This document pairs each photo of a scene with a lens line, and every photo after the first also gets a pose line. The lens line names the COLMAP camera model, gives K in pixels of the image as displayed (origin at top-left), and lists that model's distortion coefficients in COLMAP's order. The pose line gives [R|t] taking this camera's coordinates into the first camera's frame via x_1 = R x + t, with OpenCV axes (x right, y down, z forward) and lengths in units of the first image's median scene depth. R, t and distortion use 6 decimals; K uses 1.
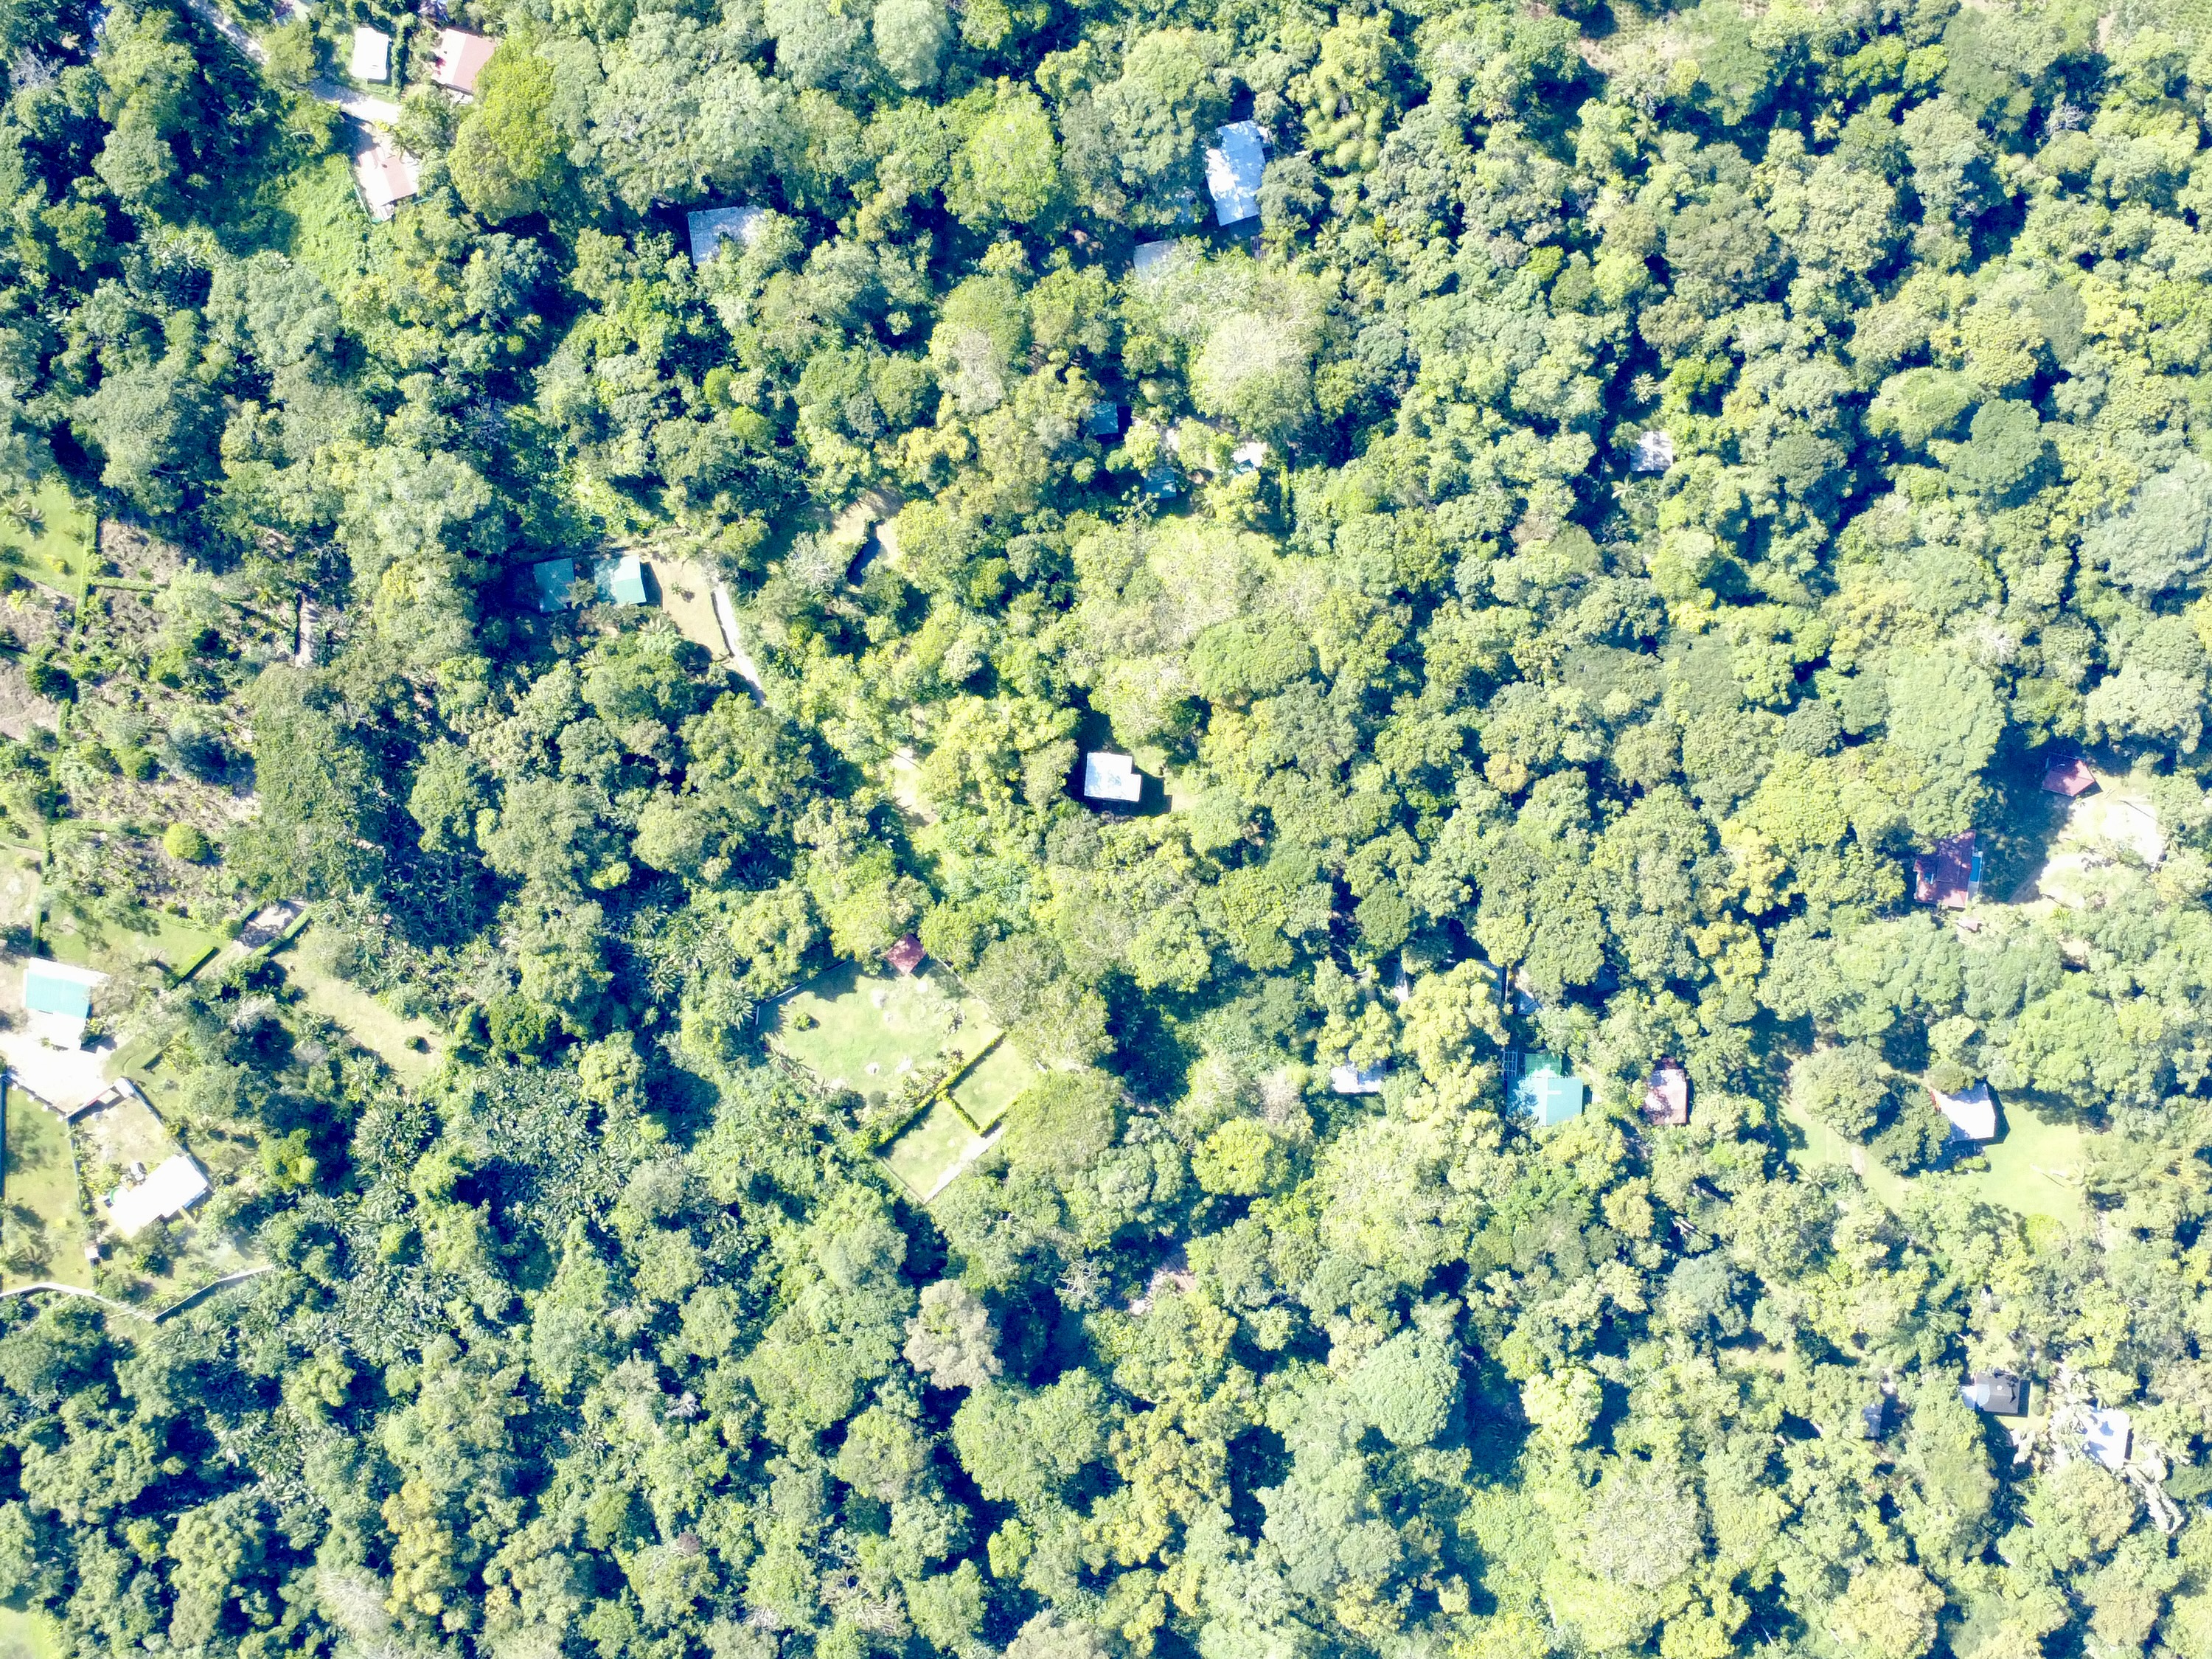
lens RADIAL K [[2141.5, 0, 1105.9], [0, 2141.5, 834.8], [0, 0, 1]] dist [0.001402, 0.006404]
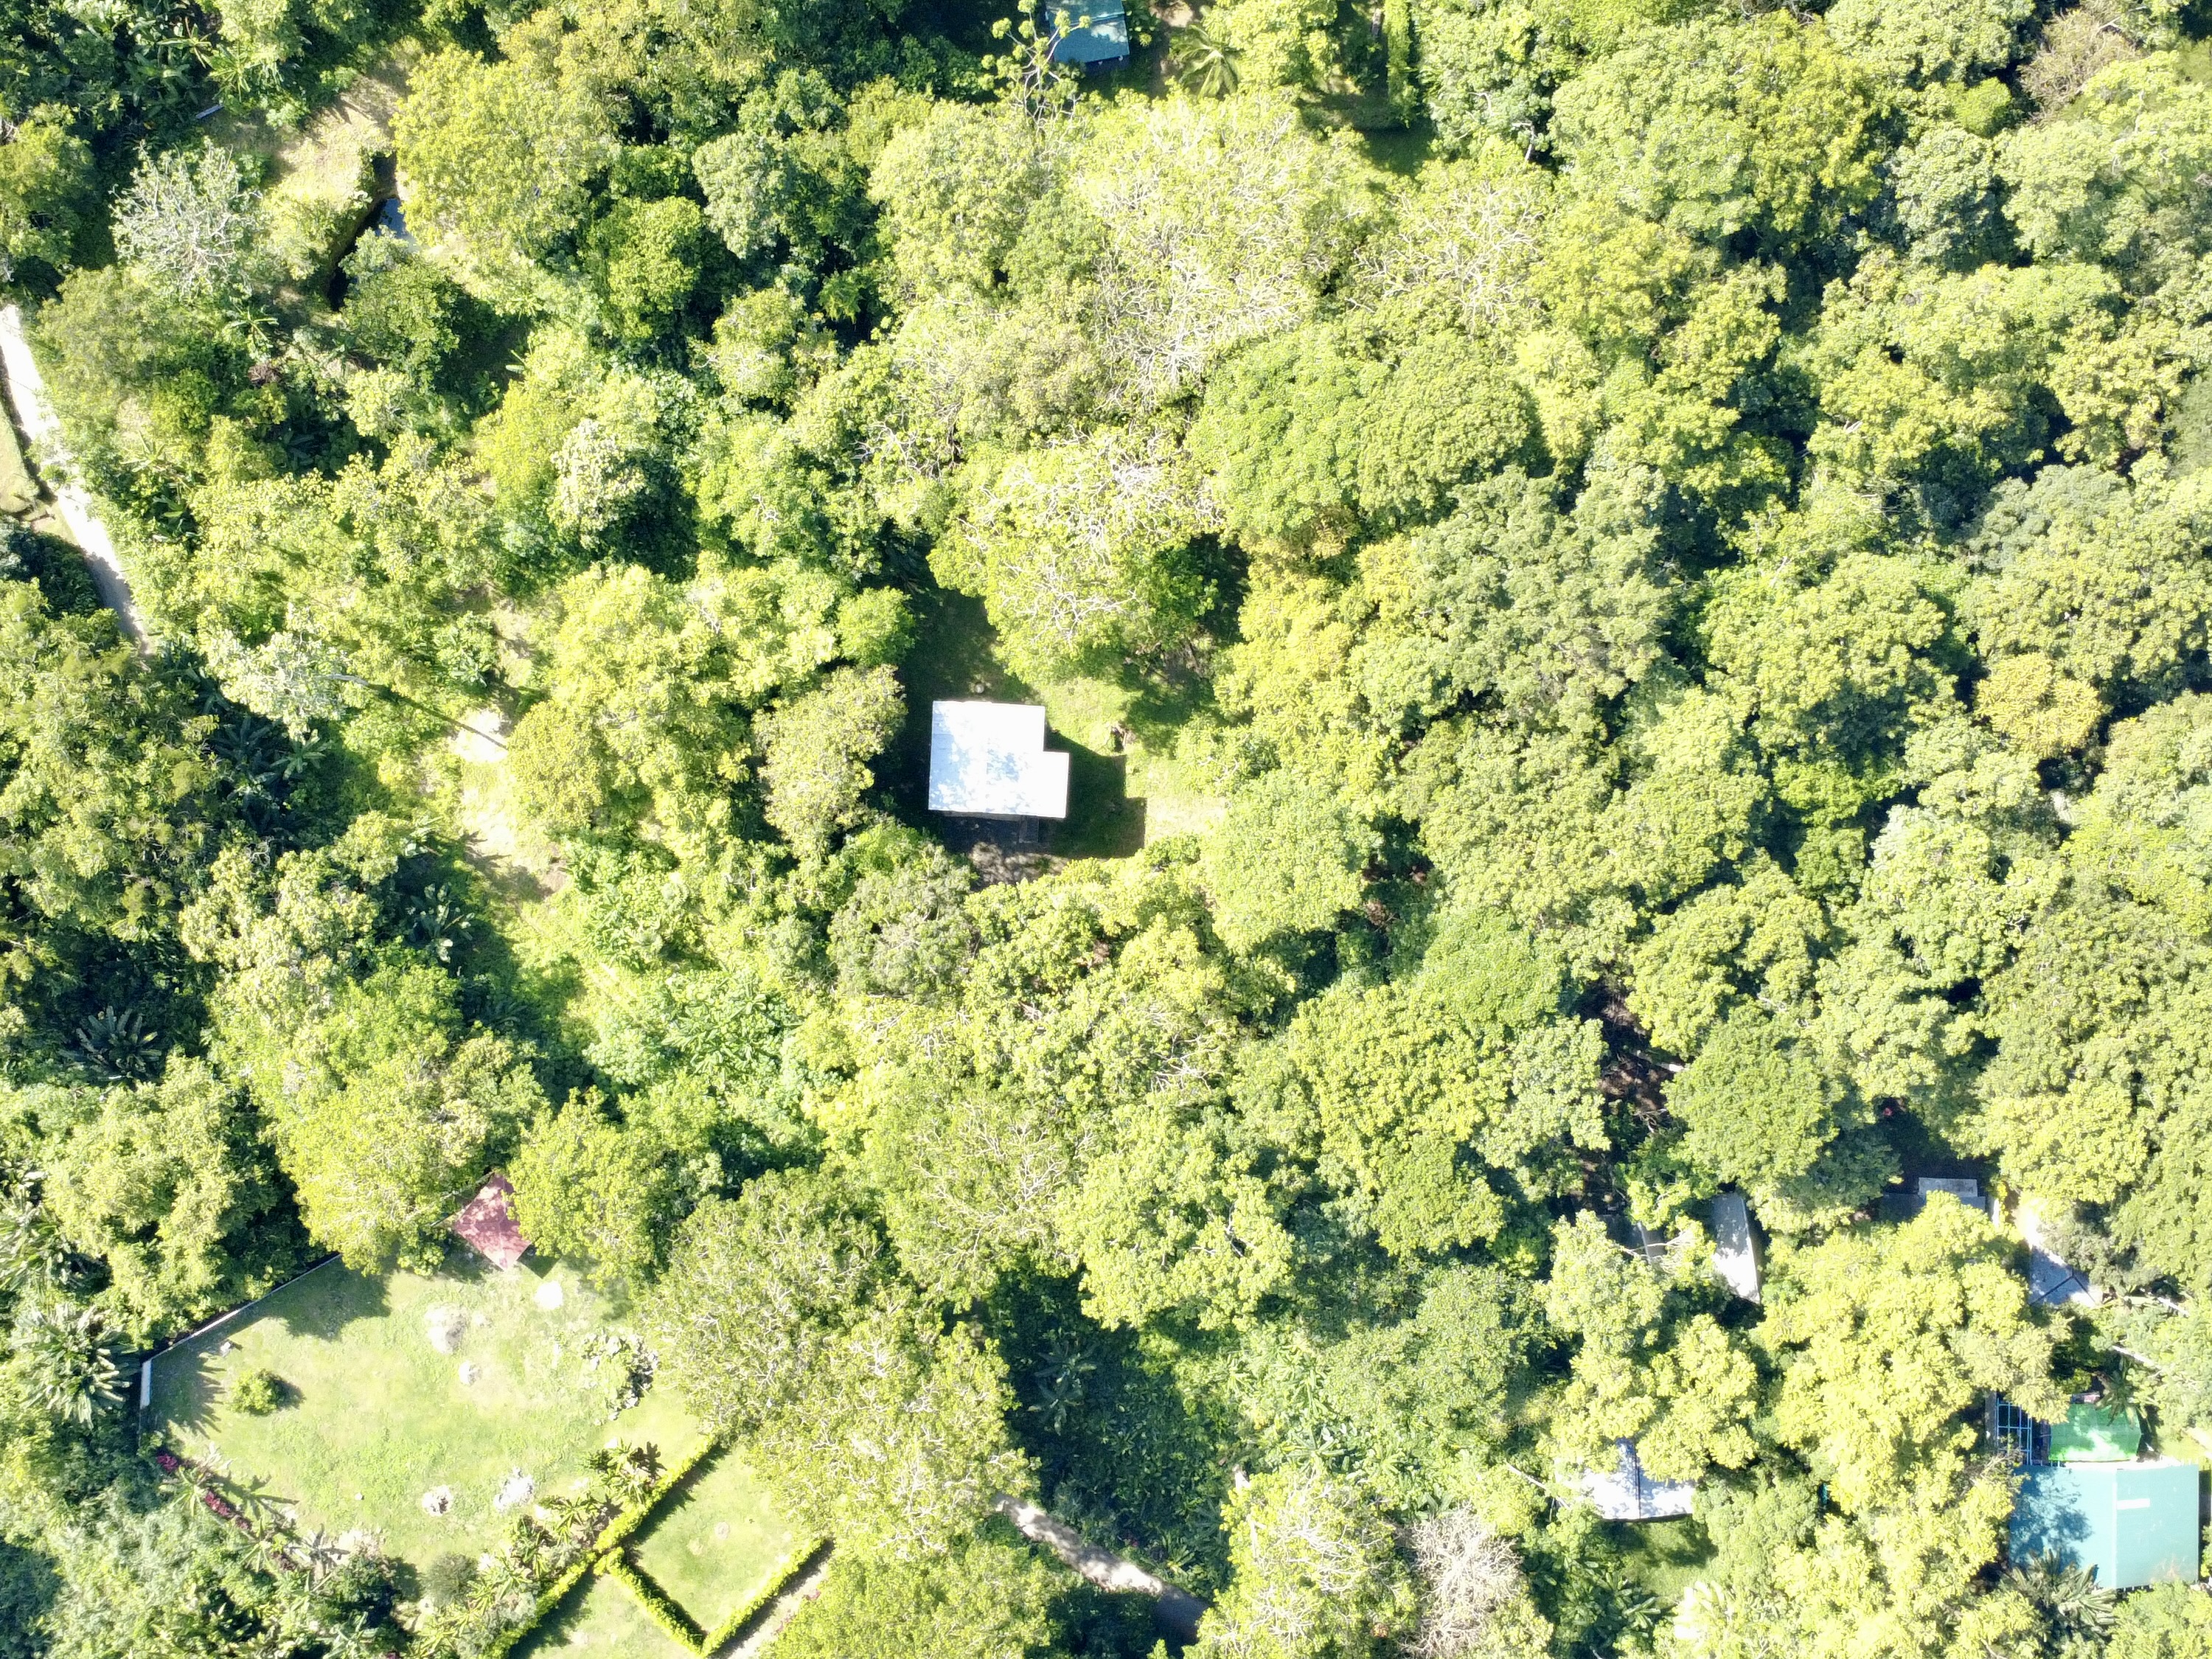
lens RADIAL K [[2141.5, 0, 1105.9], [0, 2141.5, 834.8], [0, 0, 1]] dist [0.001402, 0.006404]
pose [[0.997841, -0.040886, 0.051398, 0.002156], [0.041006, 0.999158, -0.001275, -0.012158], [-0.051303, 0.003379, 0.998677, 0.617208]]
